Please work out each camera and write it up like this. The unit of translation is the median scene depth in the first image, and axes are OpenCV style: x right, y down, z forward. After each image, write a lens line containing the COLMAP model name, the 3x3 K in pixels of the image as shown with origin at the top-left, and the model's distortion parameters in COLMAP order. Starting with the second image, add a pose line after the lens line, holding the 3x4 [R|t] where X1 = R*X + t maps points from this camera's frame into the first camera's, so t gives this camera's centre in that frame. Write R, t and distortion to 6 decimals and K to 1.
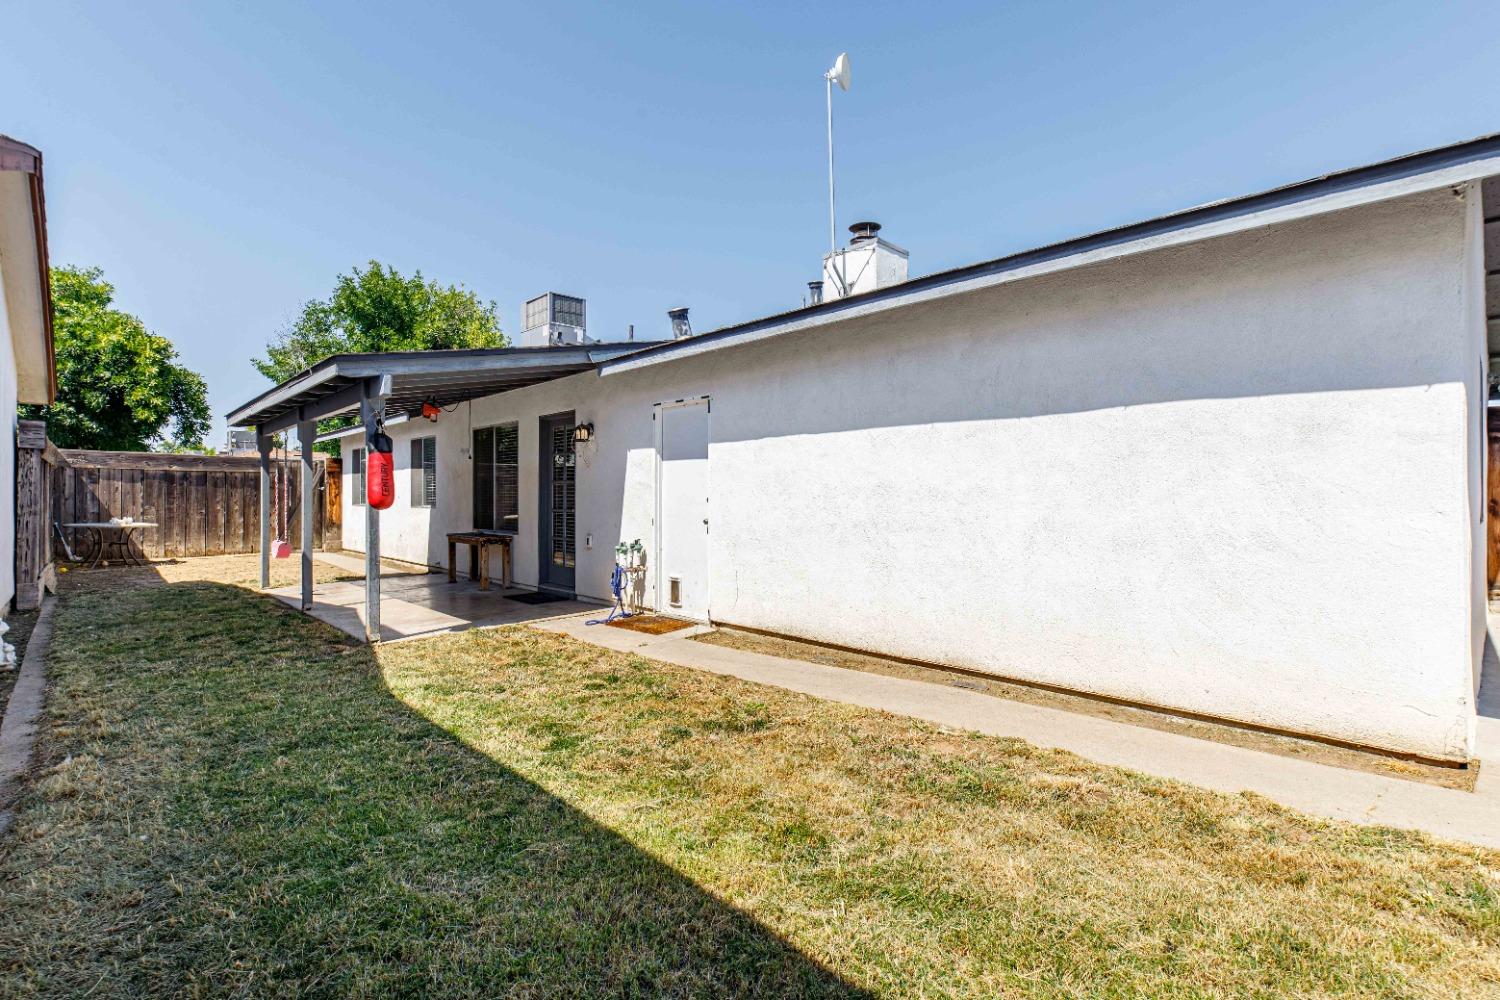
lens RADIAL K [[701.8, 0, 750.4], [0, 701.8, 500.7], [0, 0, 1]] dist [-0.003585, -0.000305]
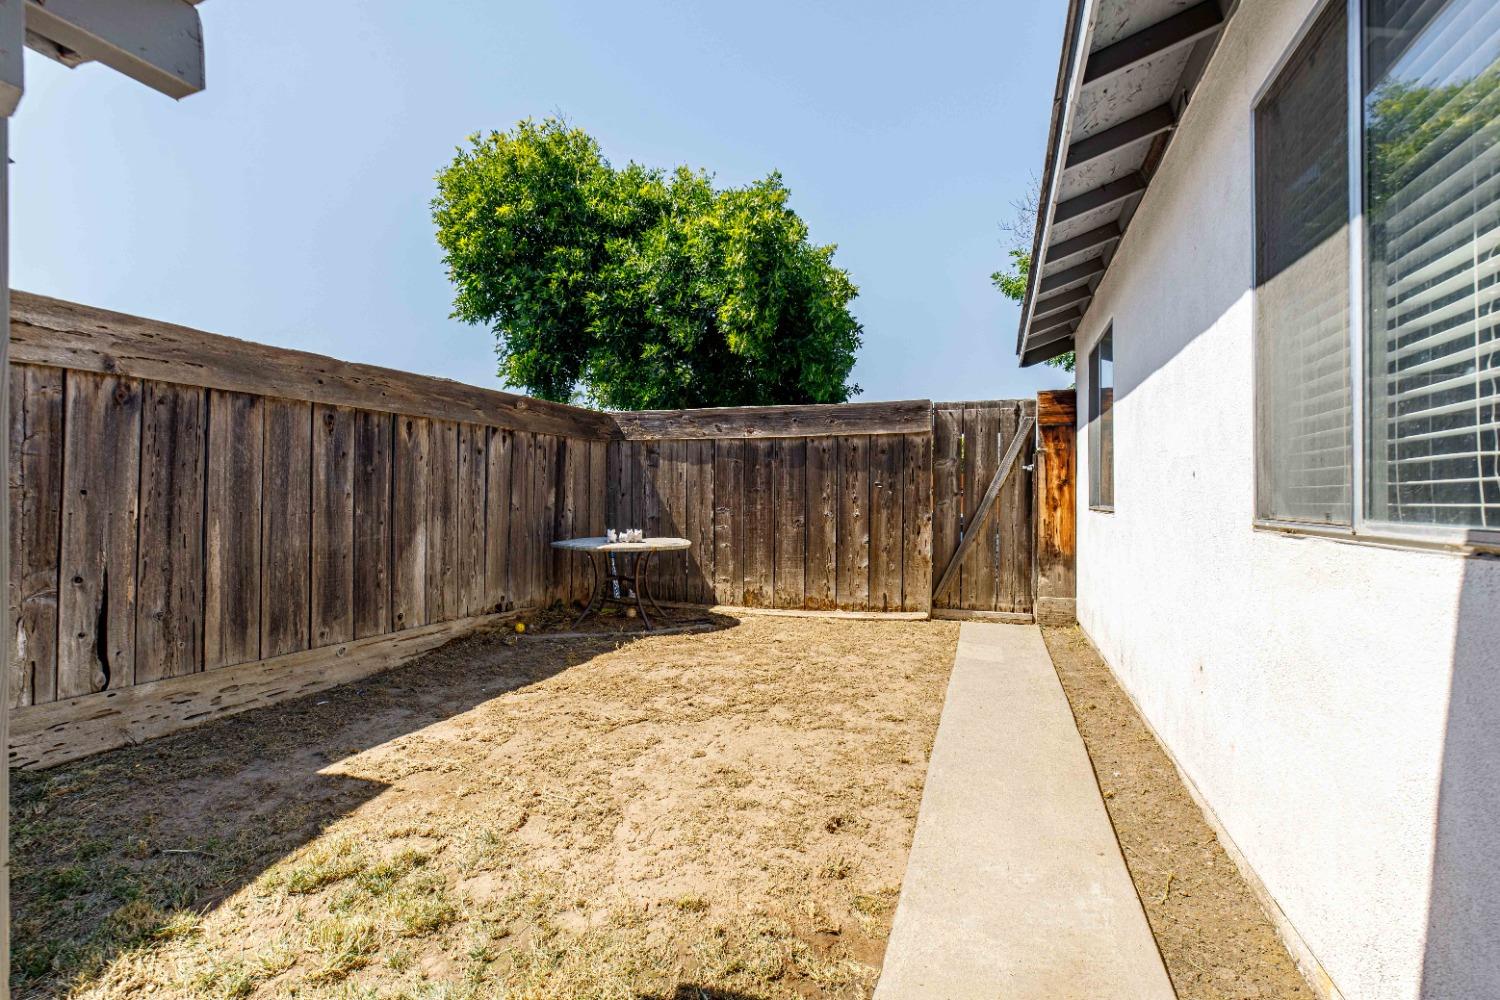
lens RADIAL K [[701.8, 0, 744.0], [0, 701.8, 495.8], [0, 0, 1]] dist [-0.003585, -0.000305]
pose [[0.446219, -0.007021, -0.894896, -0.364293], [-0.001880, 0.999960, -0.008782, 0.003532], [0.894922, 0.005601, 0.446188, 0.761789]]
